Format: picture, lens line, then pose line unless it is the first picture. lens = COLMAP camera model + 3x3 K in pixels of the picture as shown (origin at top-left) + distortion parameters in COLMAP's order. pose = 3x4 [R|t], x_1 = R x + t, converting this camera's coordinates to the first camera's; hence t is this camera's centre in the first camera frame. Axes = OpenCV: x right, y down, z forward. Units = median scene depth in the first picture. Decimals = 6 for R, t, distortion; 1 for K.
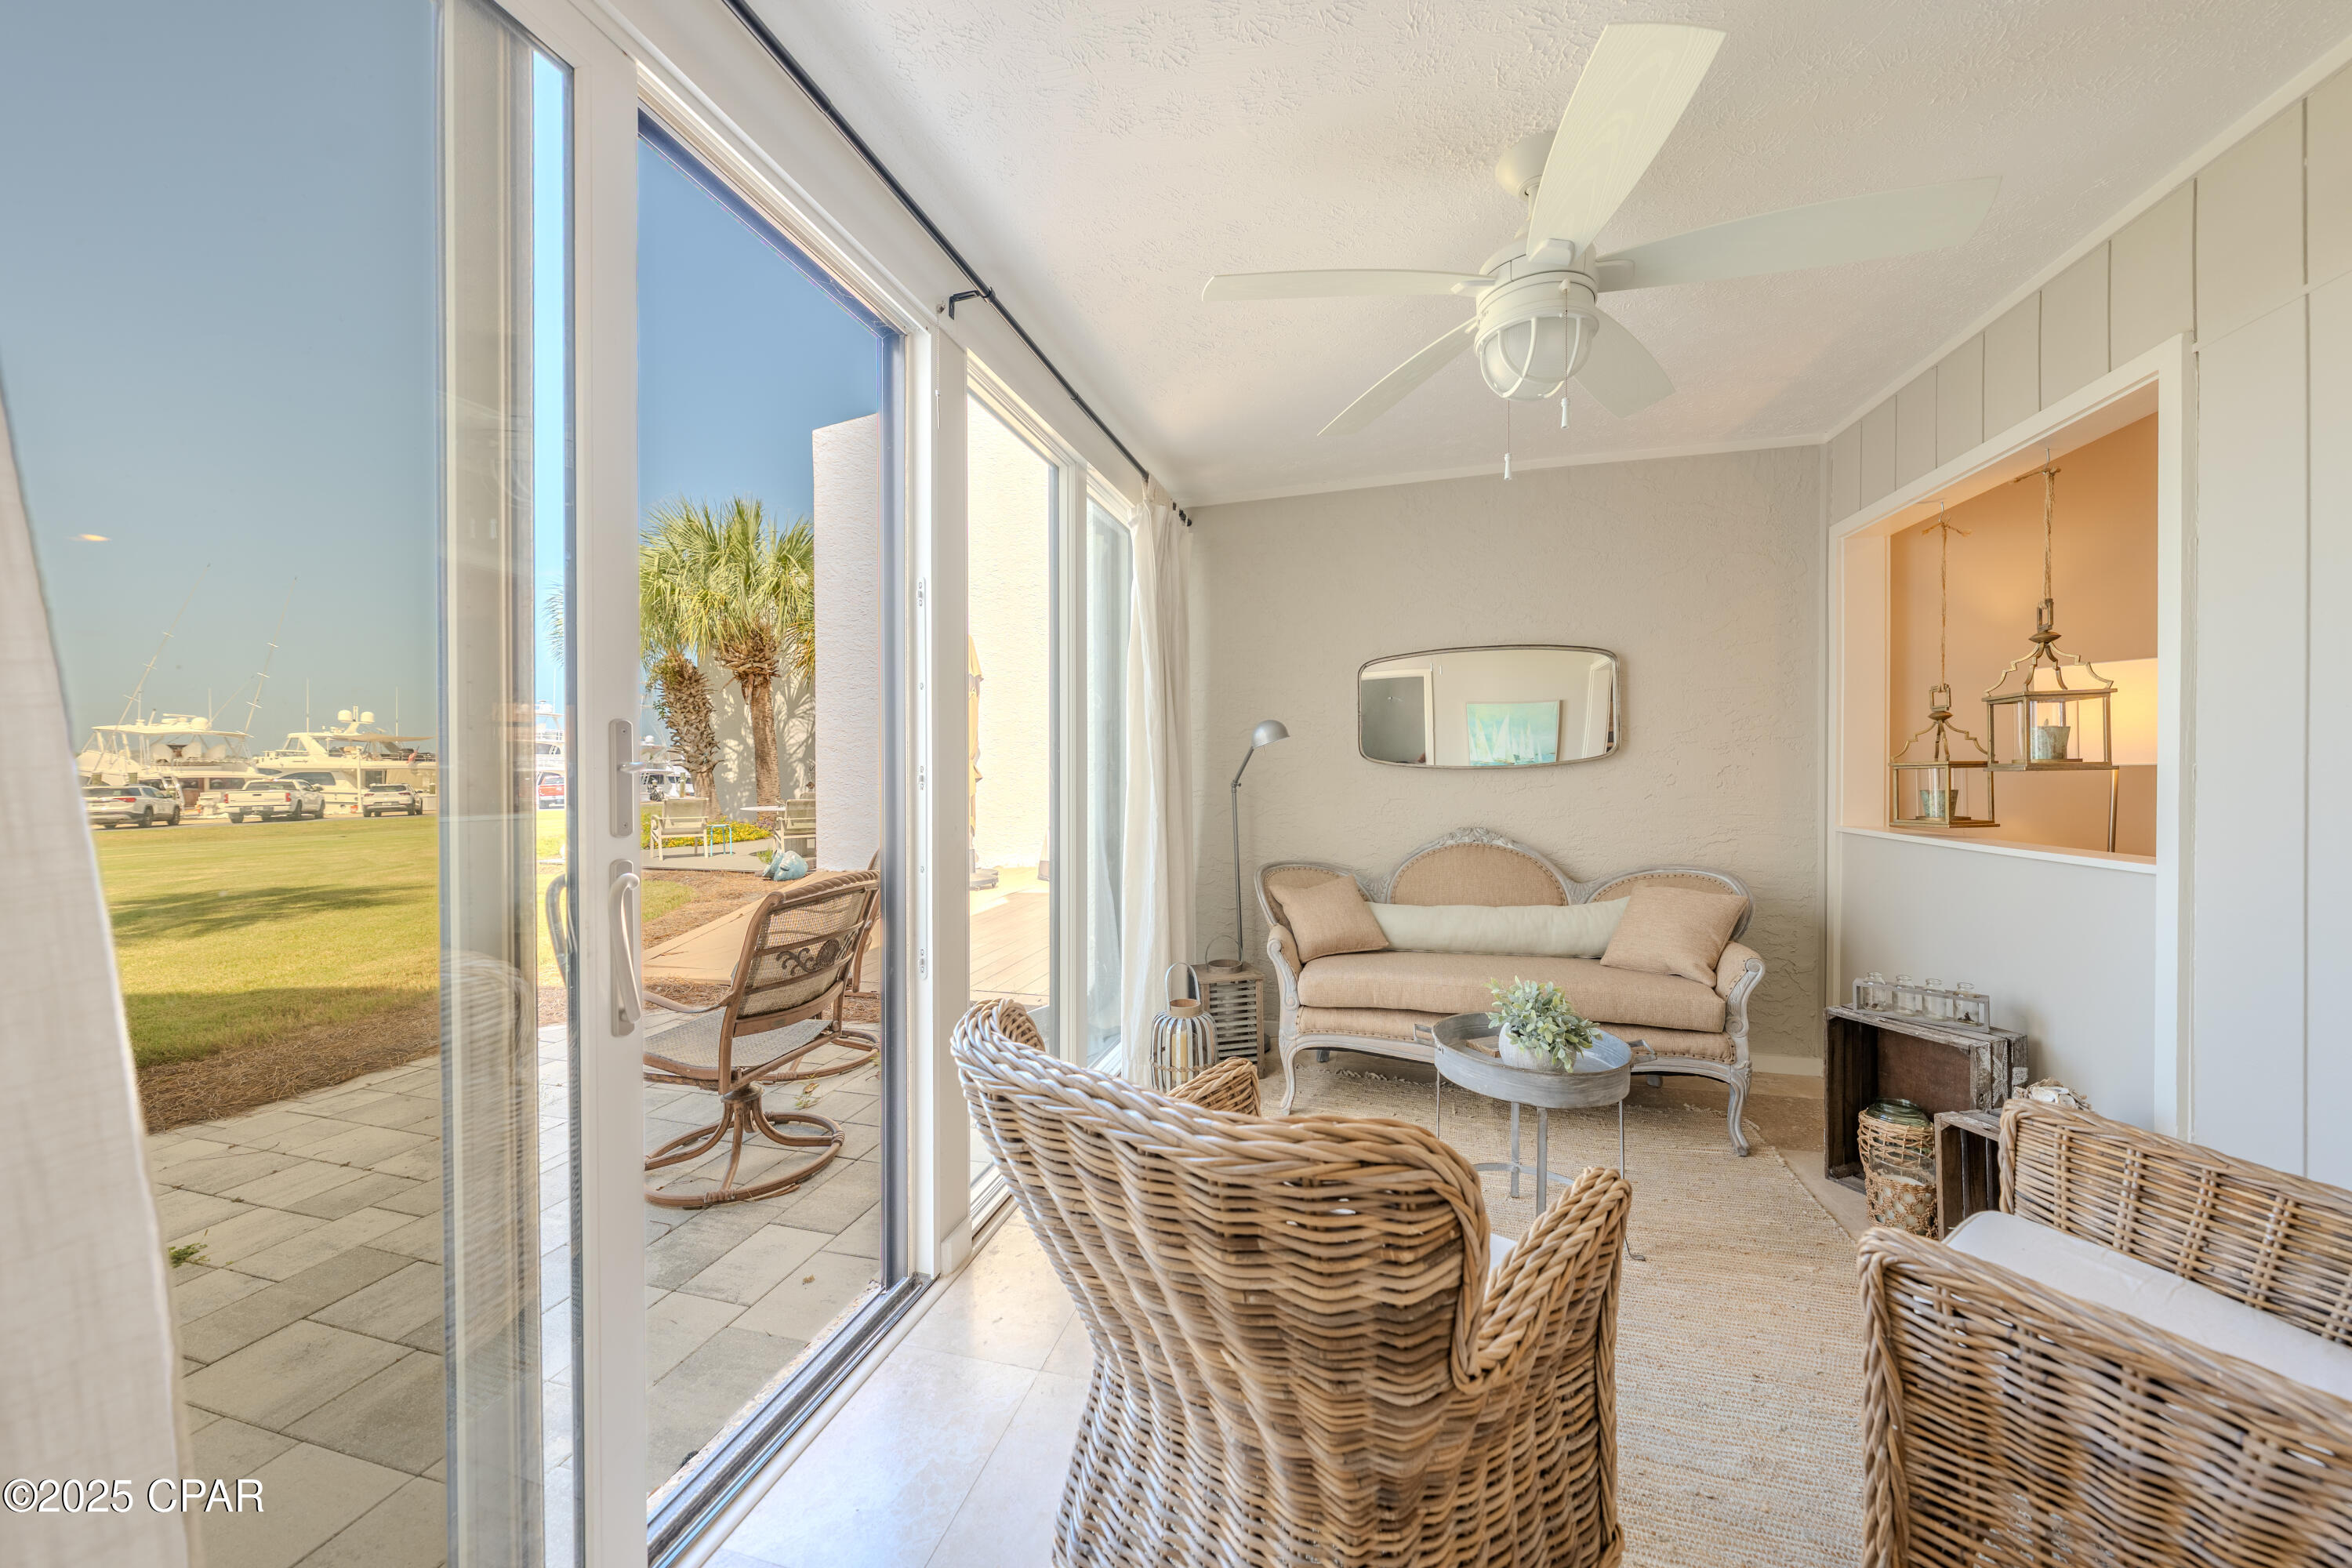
lens RADIAL K [[797.7, 0, 1180.8], [0, 797.7, 777.9], [0, 0, 1]] dist [-0.004010, 0.000501]
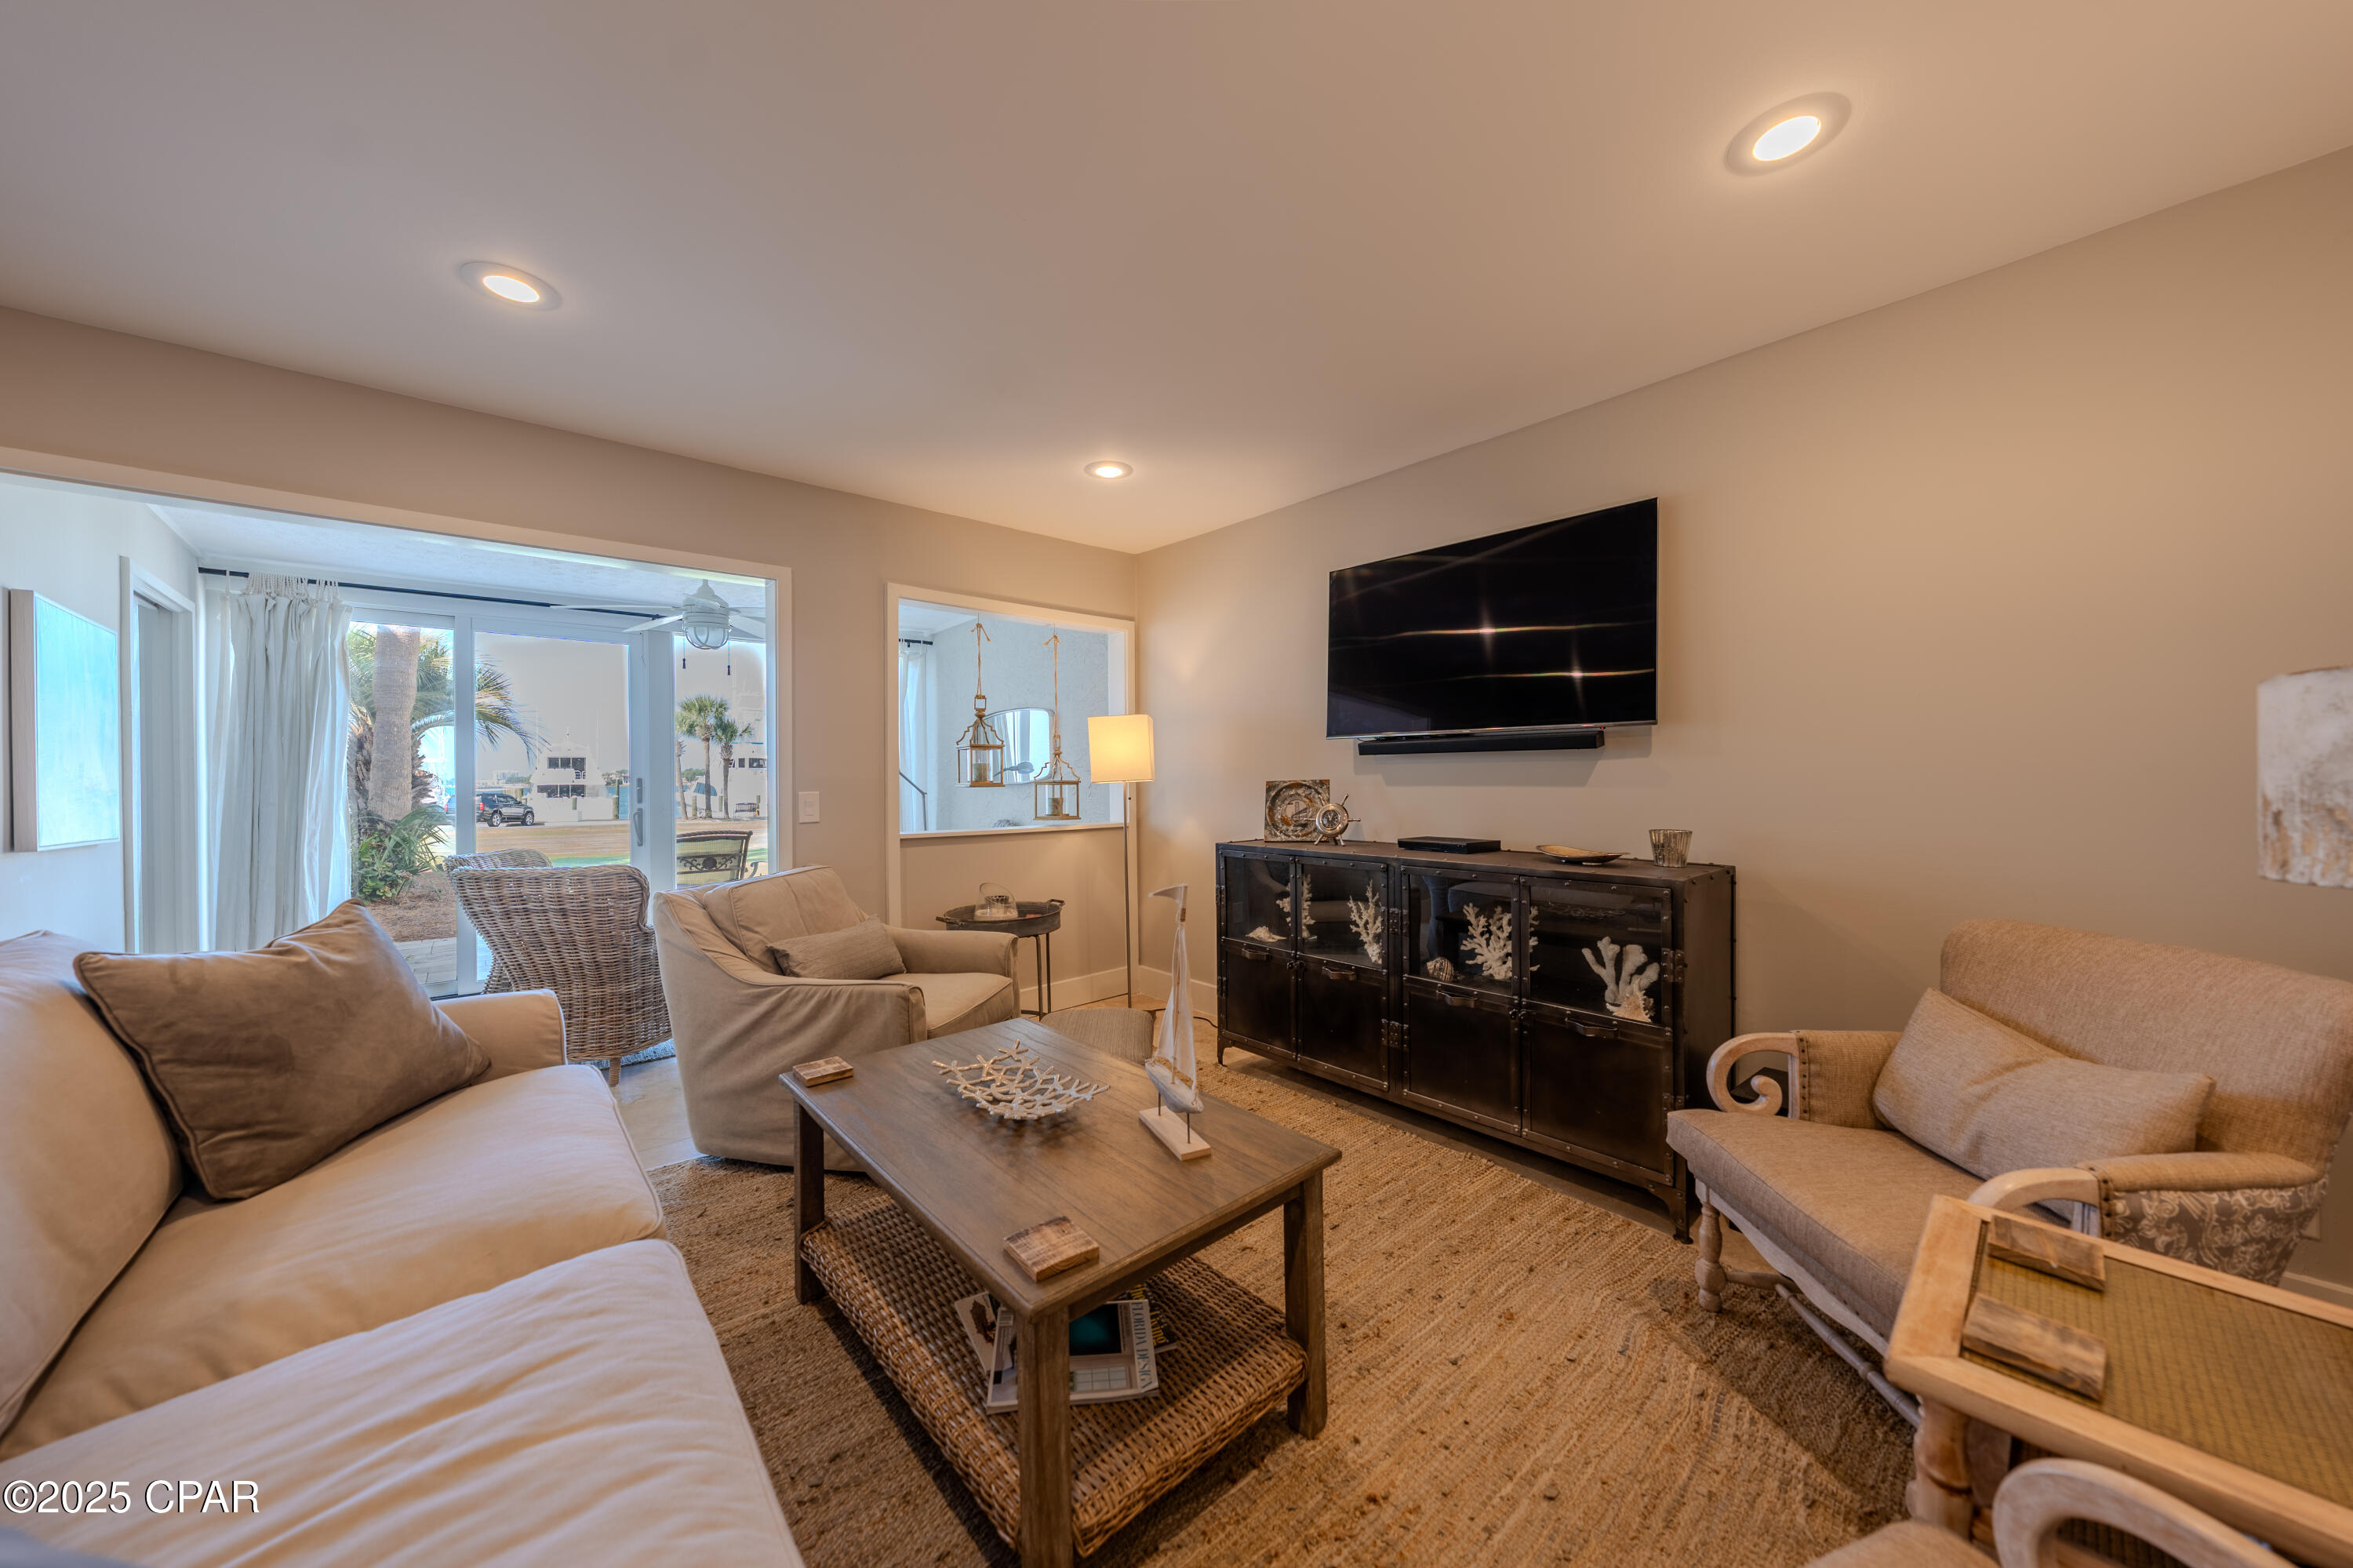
lens RADIAL K [[798.0, 0, 1180.5], [0, 798.0, 779.7], [0, 0, 1]] dist [-0.004010, 0.000501]
pose [[0.840843, -0.006701, -0.541238, 1.574406], [0.003903, 0.999972, -0.006317, -0.008435], [0.541265, 0.003199, 0.840846, -0.193036]]
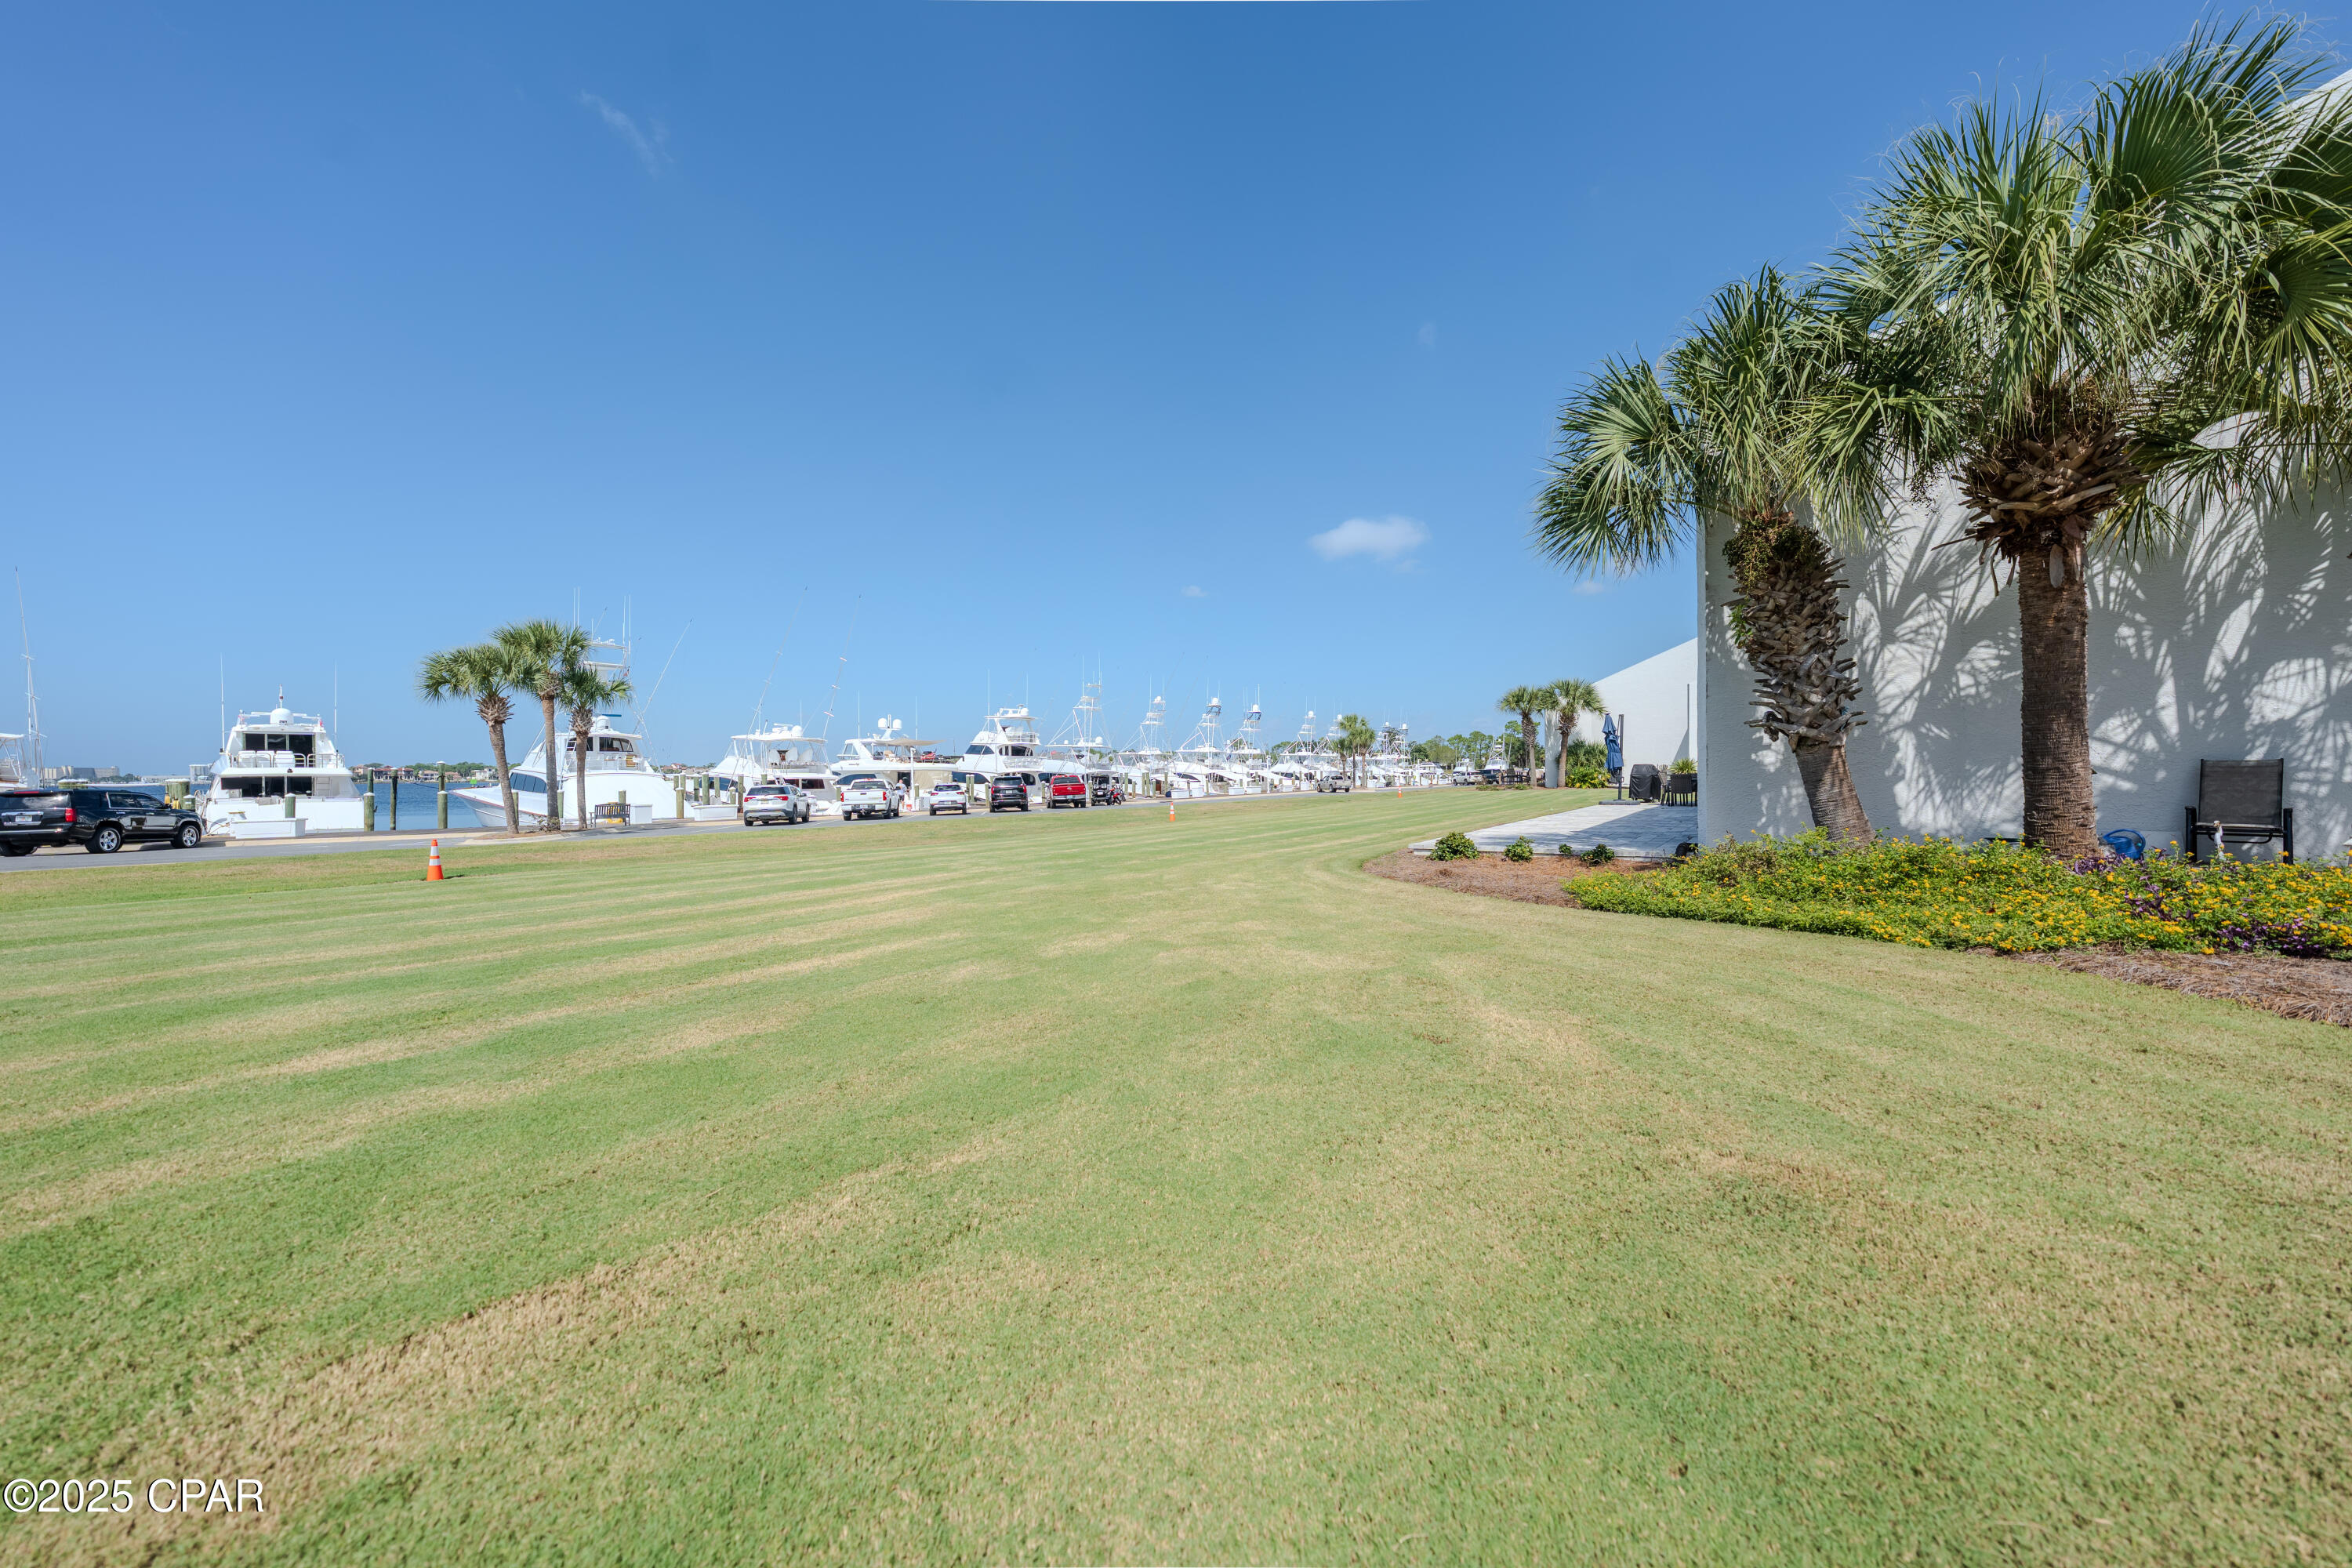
lens RADIAL K [[797.7, 0, 1175.6], [0, 797.7, 774.7], [0, 0, 1]] dist [-0.004010, 0.000501]
pose [[0.923924, -0.007219, -0.382509, -3.891840], [0.005216, 0.999967, -0.006273, 0.053062], [0.382541, 0.003801, 0.923931, 1.940220]]
